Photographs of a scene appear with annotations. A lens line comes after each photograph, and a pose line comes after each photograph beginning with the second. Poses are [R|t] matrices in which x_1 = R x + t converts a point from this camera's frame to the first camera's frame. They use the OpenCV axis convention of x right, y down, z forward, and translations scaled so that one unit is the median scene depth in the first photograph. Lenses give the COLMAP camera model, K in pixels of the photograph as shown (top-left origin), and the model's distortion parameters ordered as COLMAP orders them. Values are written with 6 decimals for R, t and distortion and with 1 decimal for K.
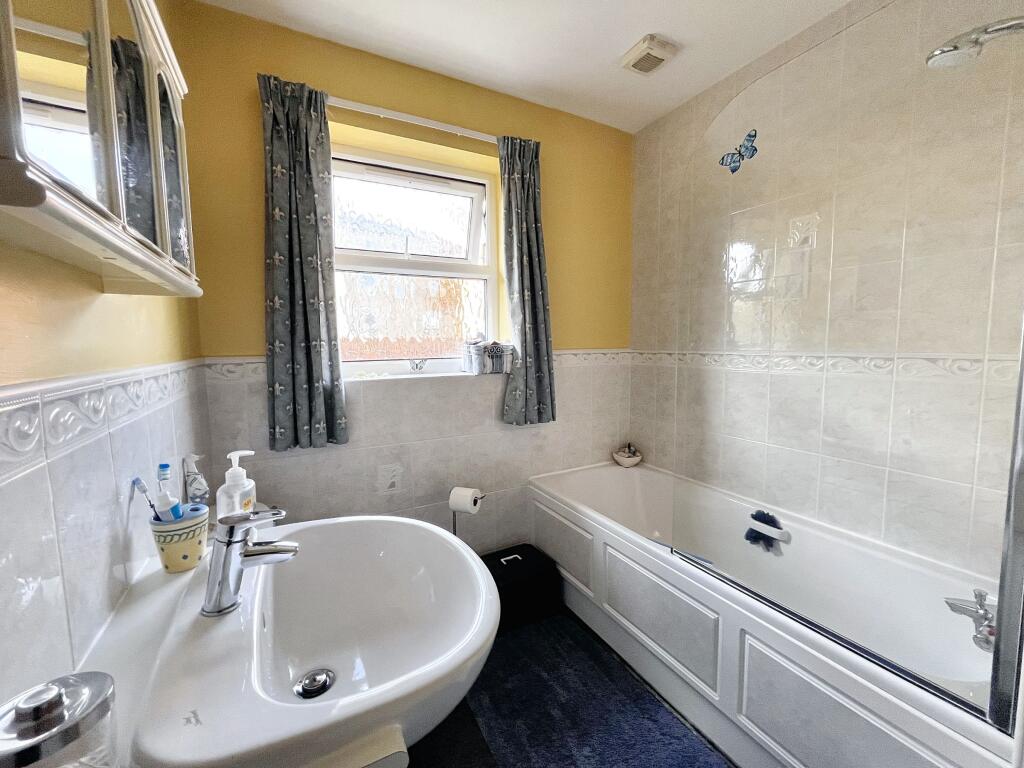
lens RADIAL K [[415.8, 0, 525.1], [0, 415.8, 382.5], [0, 0, 1]] dist [-0.050966, -0.000083]
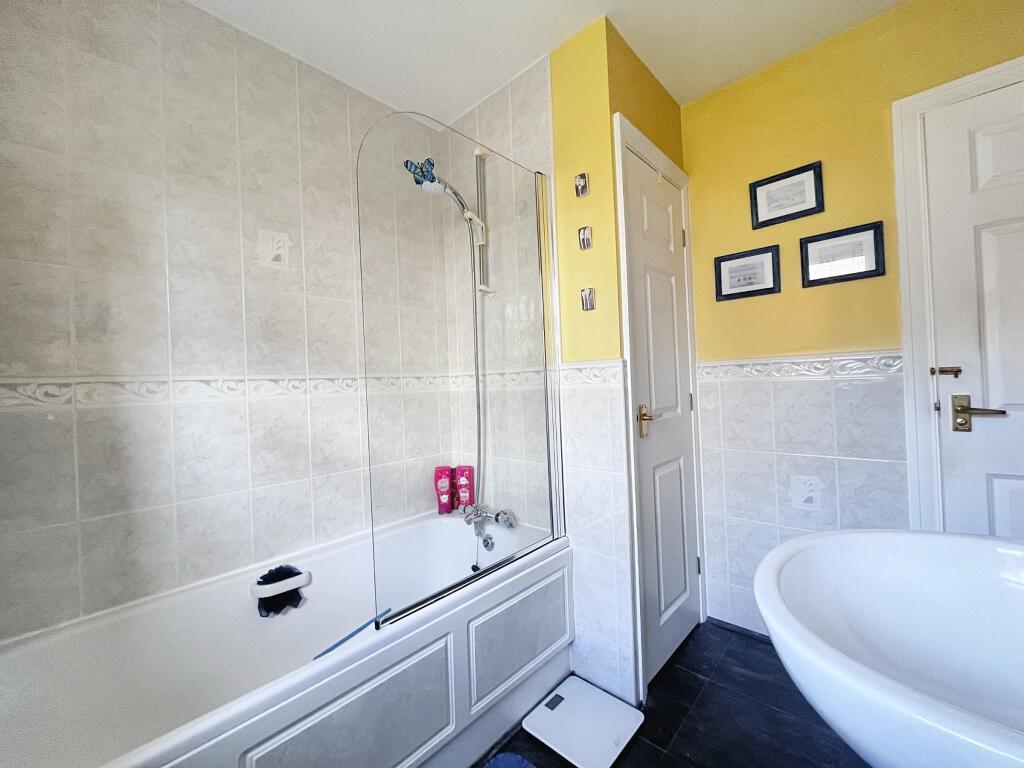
lens RADIAL K [[415.8, 0, 525.1], [0, 415.8, 382.5], [0, 0, 1]] dist [-0.050966, -0.000083]
pose [[-0.314278, -0.027285, 0.948939, -0.330174], [0.086709, 0.994584, 0.057315, -0.058487], [-0.945363, 0.100295, -0.310210, 0.726033]]
